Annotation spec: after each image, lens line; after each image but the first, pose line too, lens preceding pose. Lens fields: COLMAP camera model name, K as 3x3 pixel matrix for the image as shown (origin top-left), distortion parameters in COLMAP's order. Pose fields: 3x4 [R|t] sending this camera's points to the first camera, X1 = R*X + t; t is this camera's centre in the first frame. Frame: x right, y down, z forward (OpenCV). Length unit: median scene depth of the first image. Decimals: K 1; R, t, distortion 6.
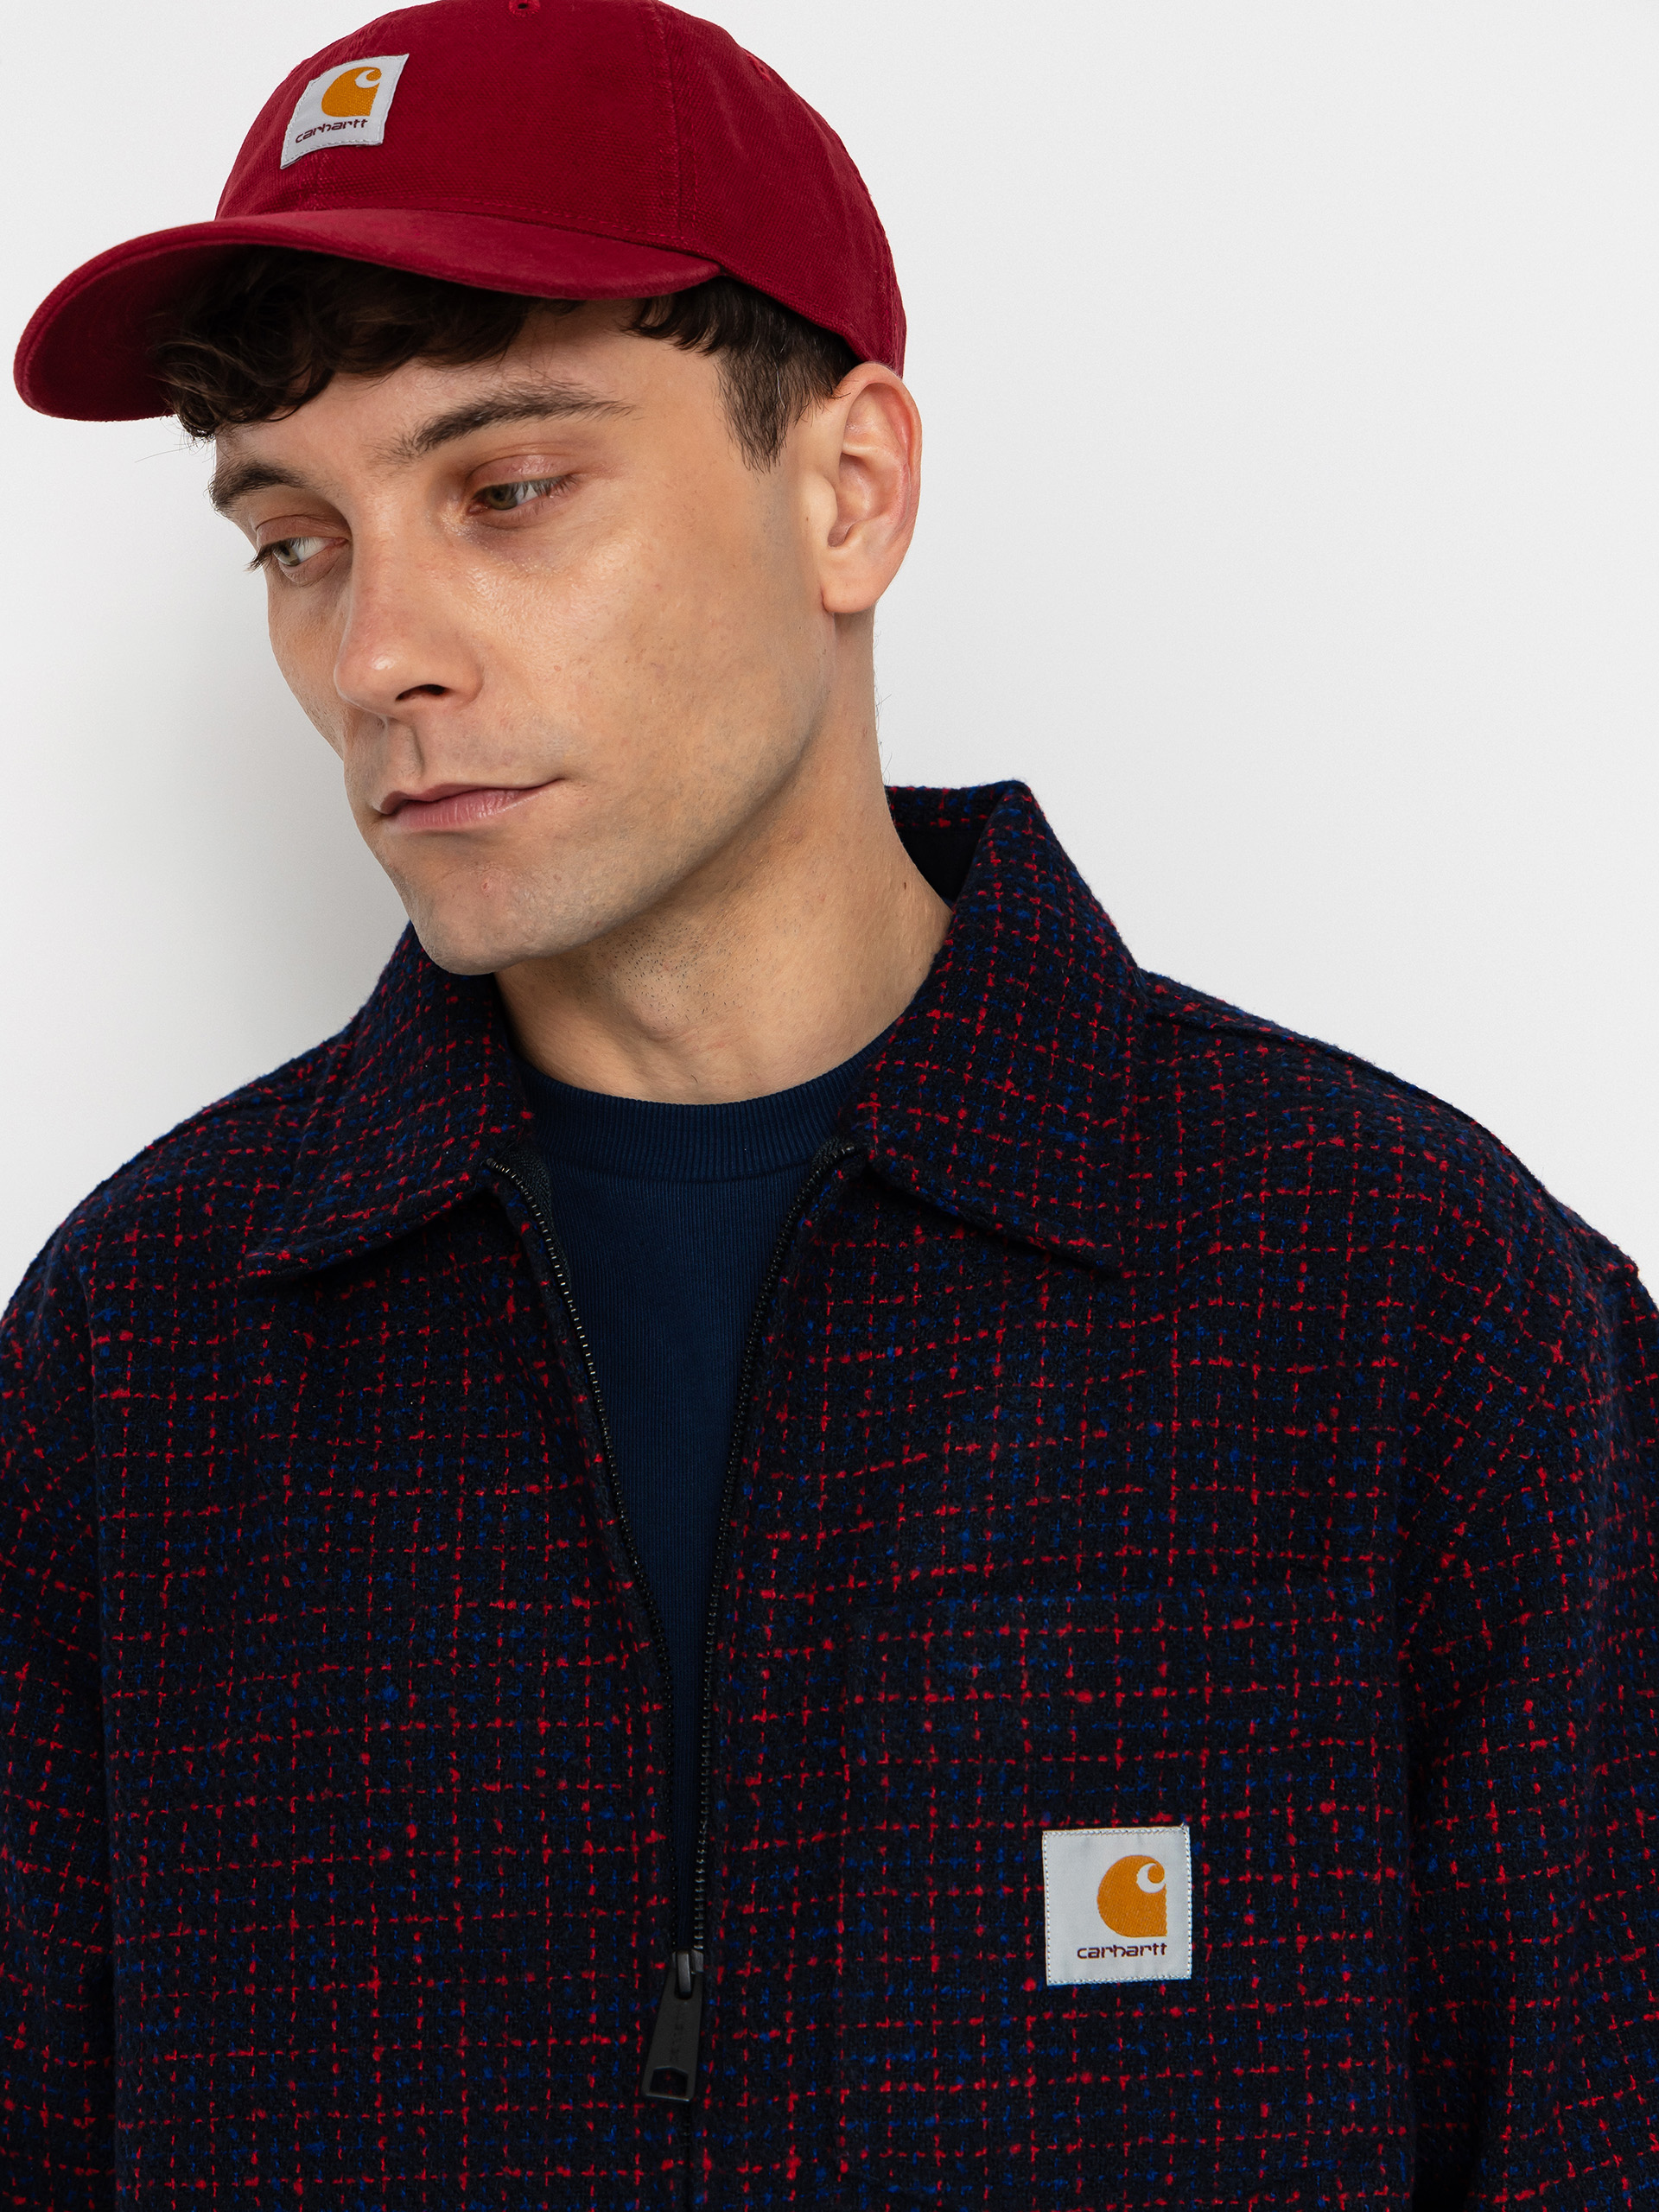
lens RADIAL K [[4128.5, 0, 832.9], [0, 4128.5, 1106.1], [0, 0, 1]] dist [-0.013427, 0.000000]
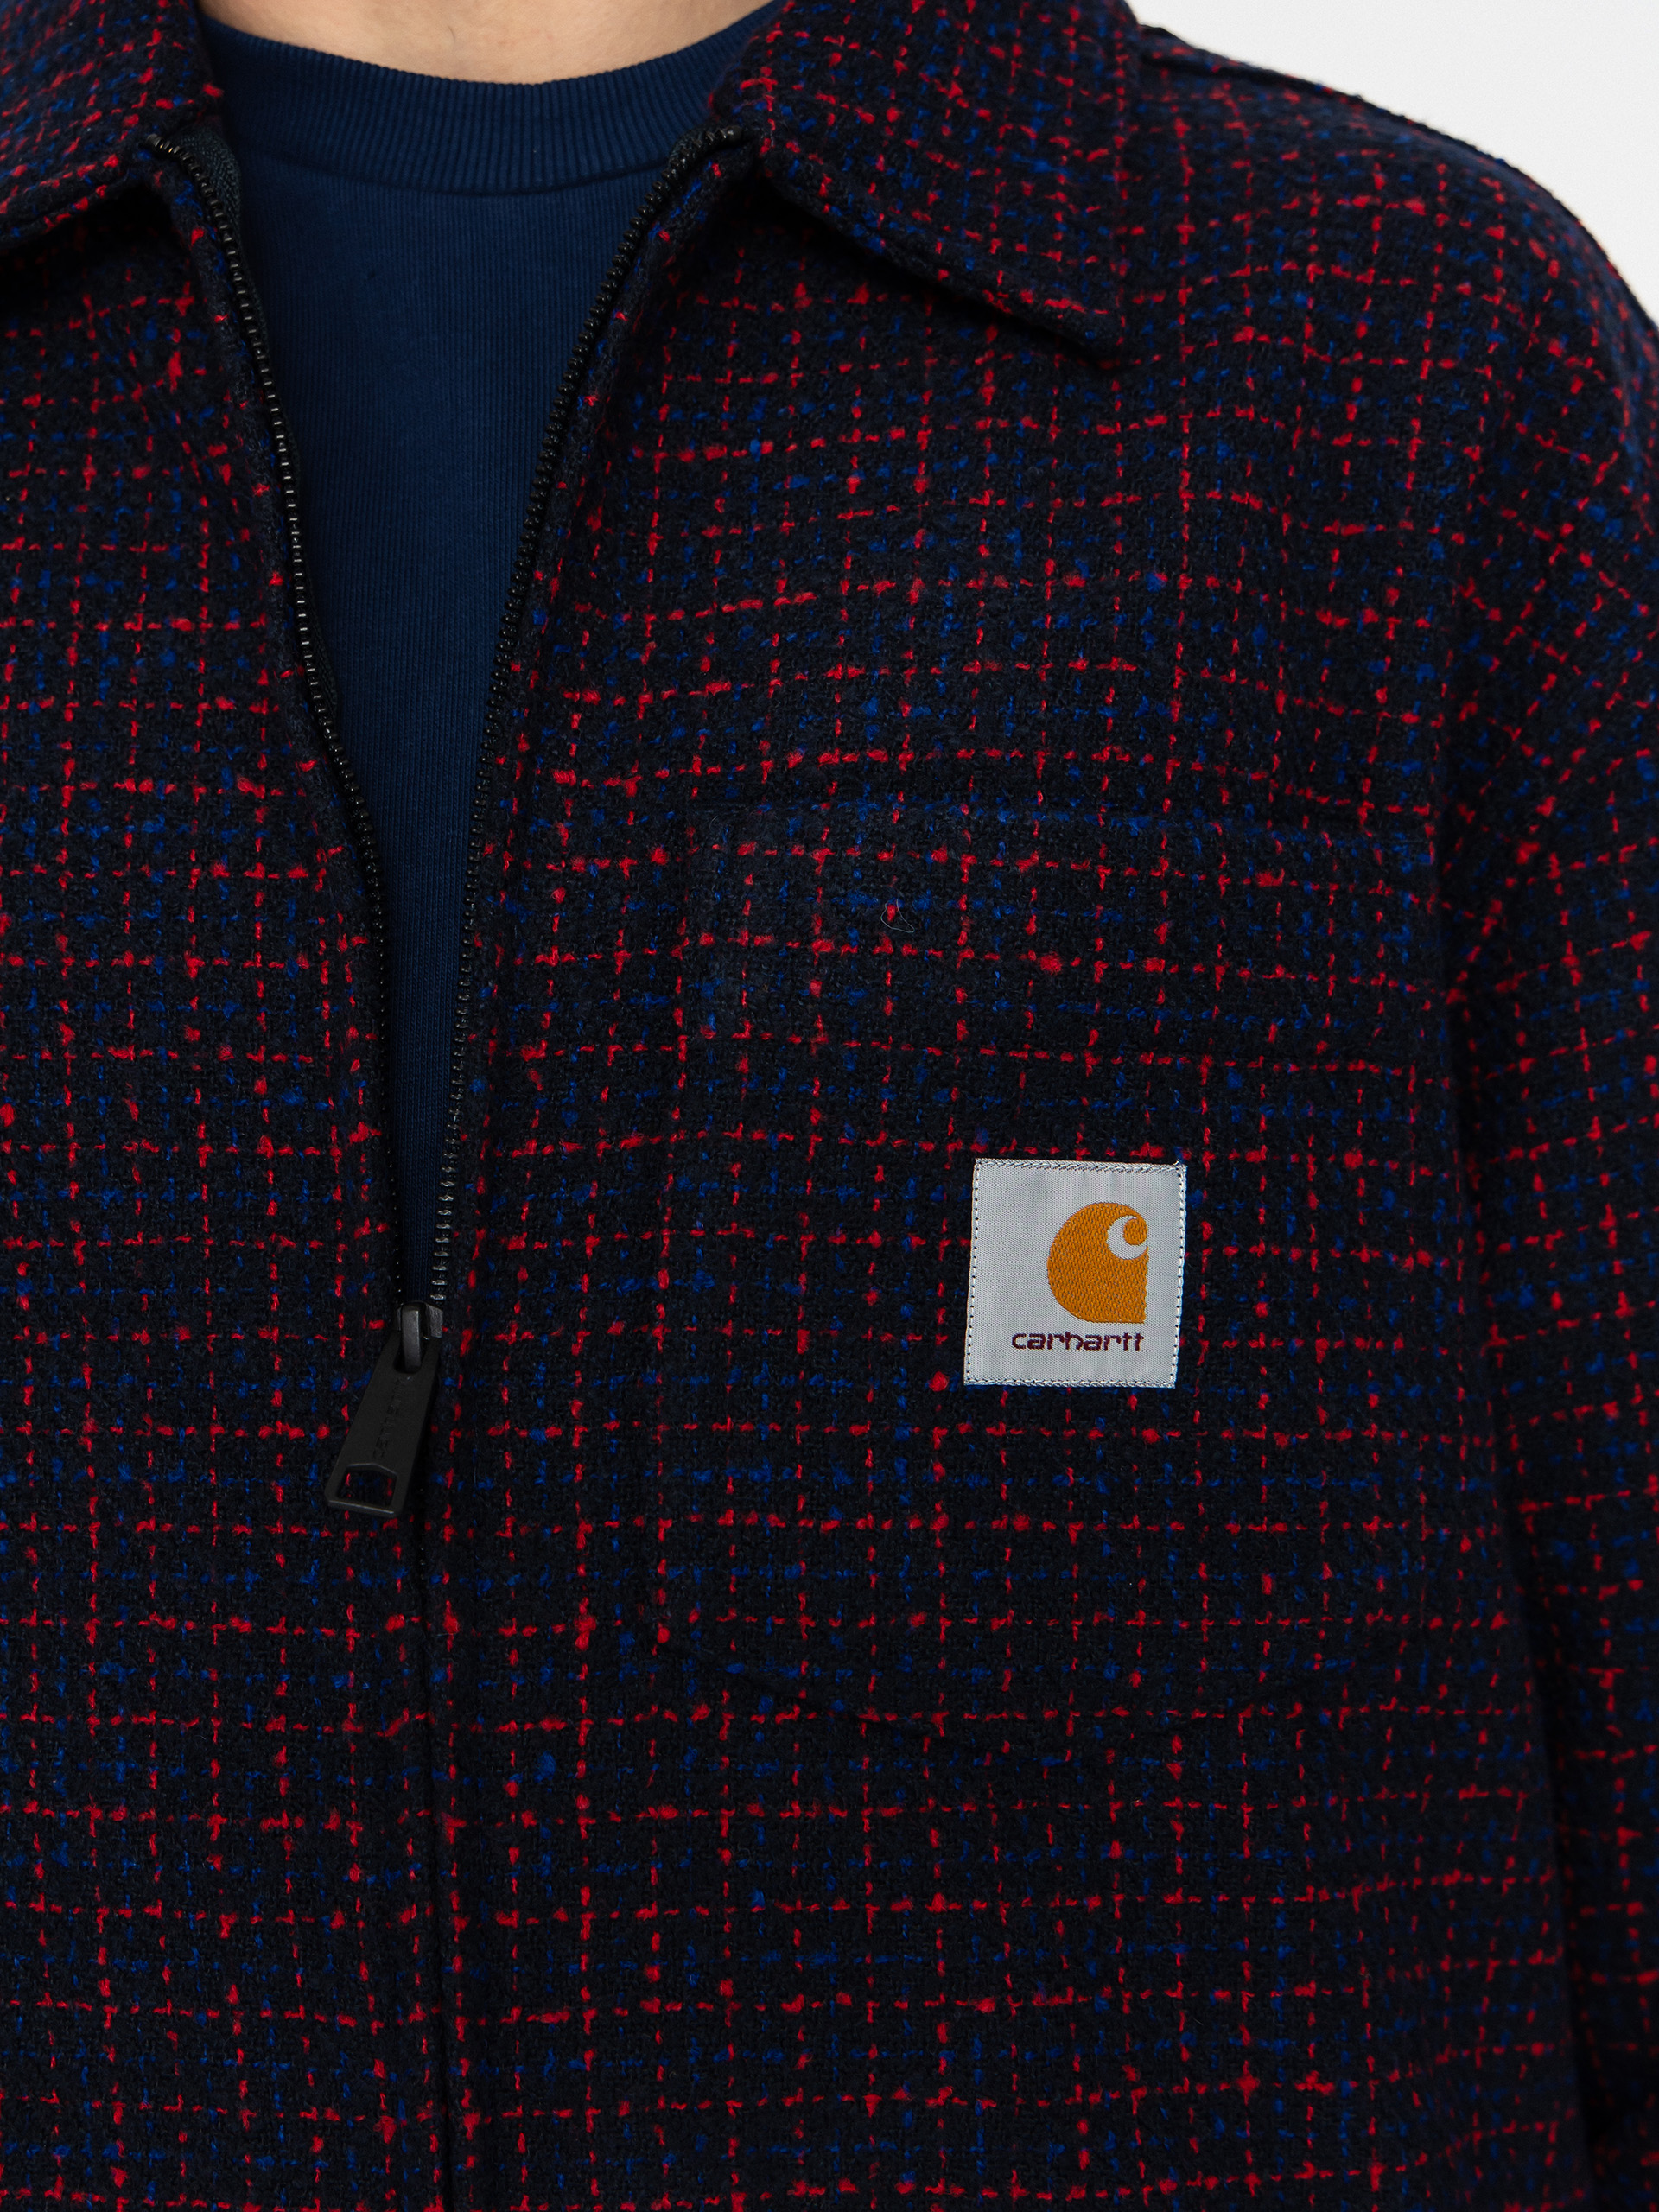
lens RADIAL K [[3523.8, 0, 825.6], [0, 3523.8, 1109.2], [0, 0, 1]] dist [-0.018917, 0.000000]
pose [[0.983910, 0.073101, 0.163028, -0.064059], [-0.097253, 0.984572, 0.145464, 0.085695], [-0.149879, -0.158979, 0.975839, 0.439966]]
